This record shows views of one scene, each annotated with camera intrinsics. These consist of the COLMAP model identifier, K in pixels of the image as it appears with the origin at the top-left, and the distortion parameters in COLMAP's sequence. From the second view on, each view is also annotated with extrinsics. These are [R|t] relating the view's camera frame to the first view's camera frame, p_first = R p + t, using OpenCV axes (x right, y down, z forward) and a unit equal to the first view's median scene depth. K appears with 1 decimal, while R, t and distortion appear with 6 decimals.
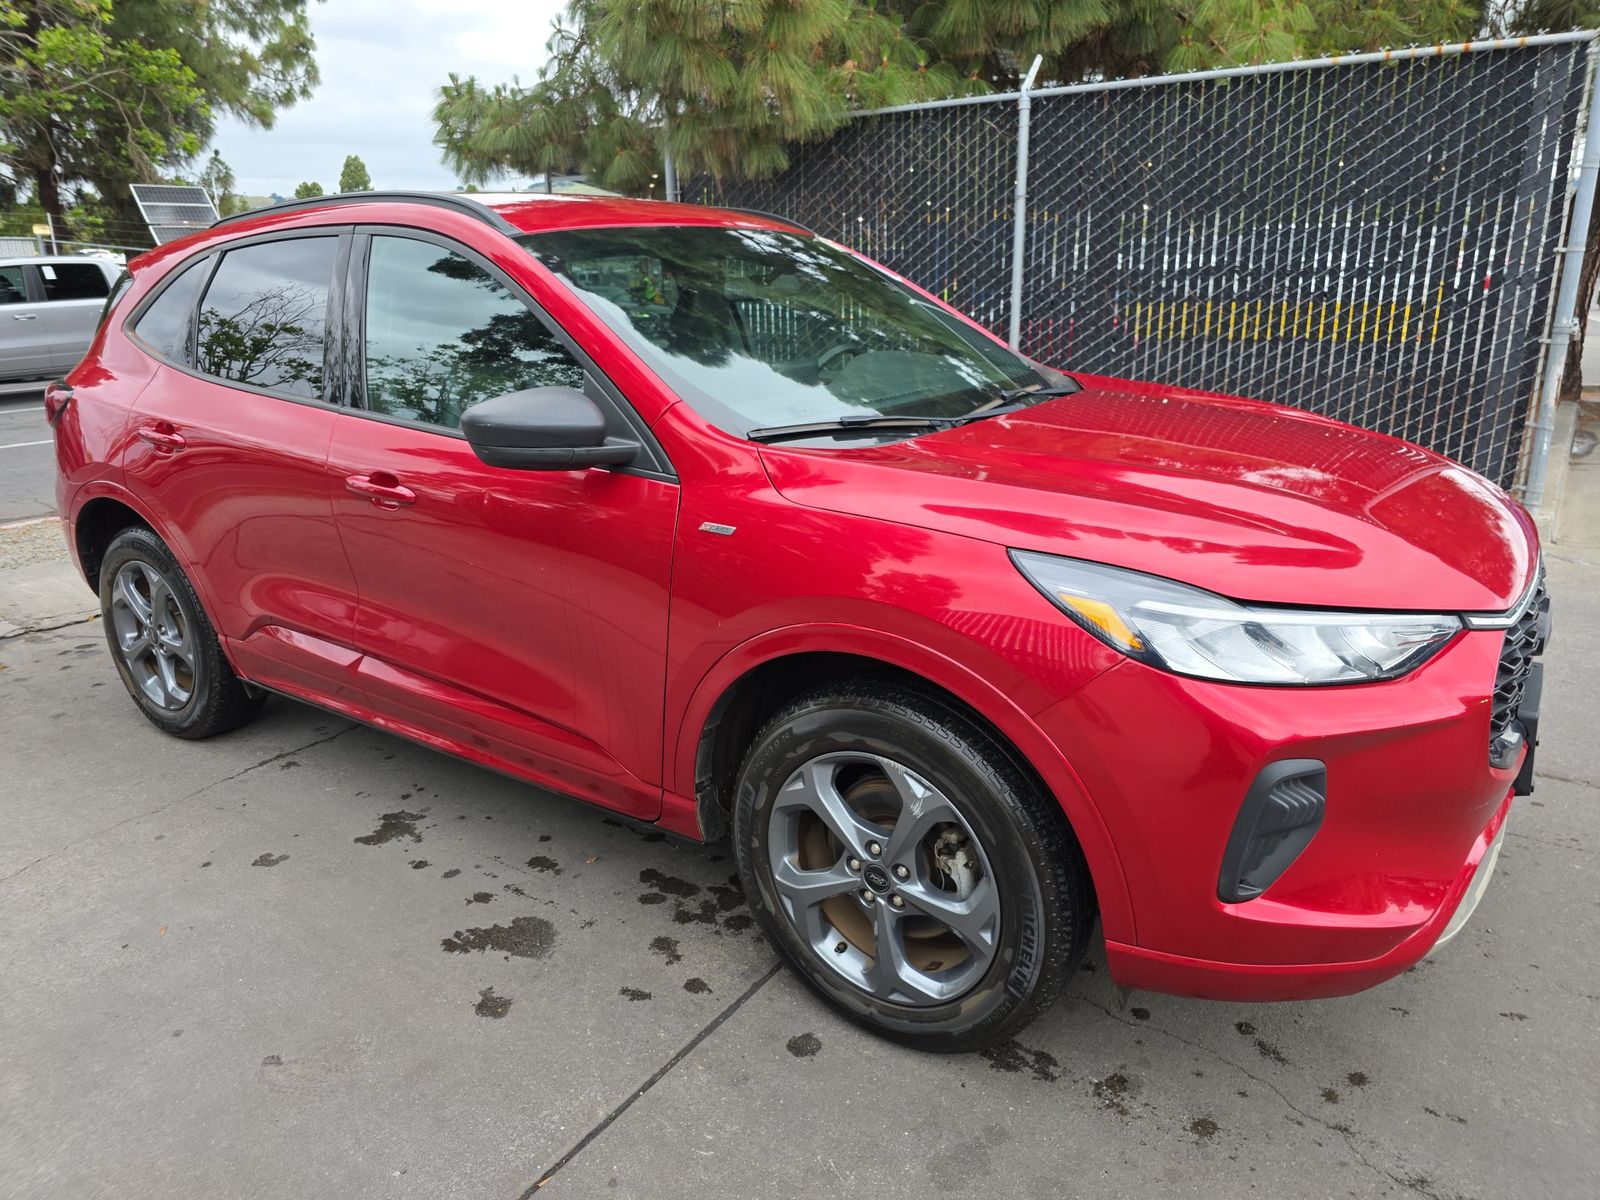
lens RADIAL K [[1095.6, 0, 785.5], [0, 1095.6, 575.7], [0, 0, 1]] dist [0.005079, -0.002884]
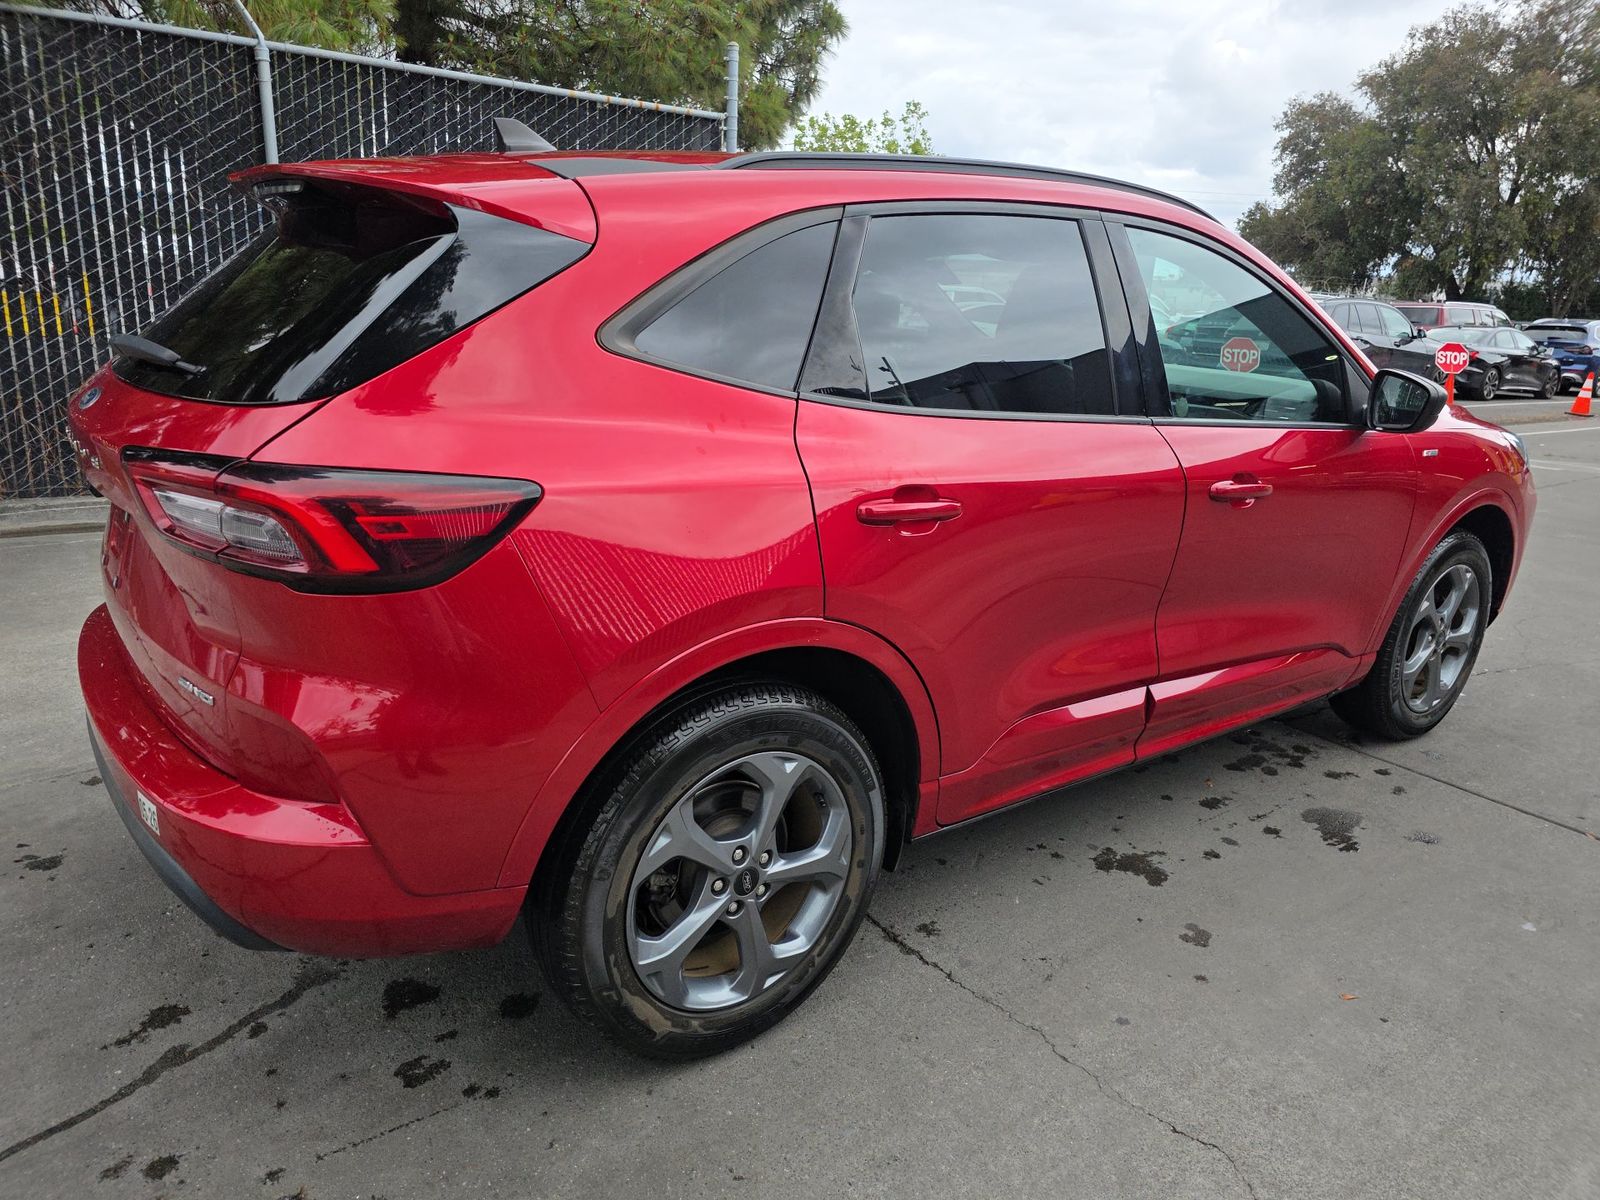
lens RADIAL K [[1149.3, 0, 800.0], [0, 1149.3, 600.0], [0, 0, 1]] dist [0.071220, -0.002579]
pose [[0.287362, -0.231966, 0.929309, -1.363982], [0.226552, 0.959161, 0.169363, -0.229553], [-0.930644, 0.161868, 0.328179, 0.940145]]
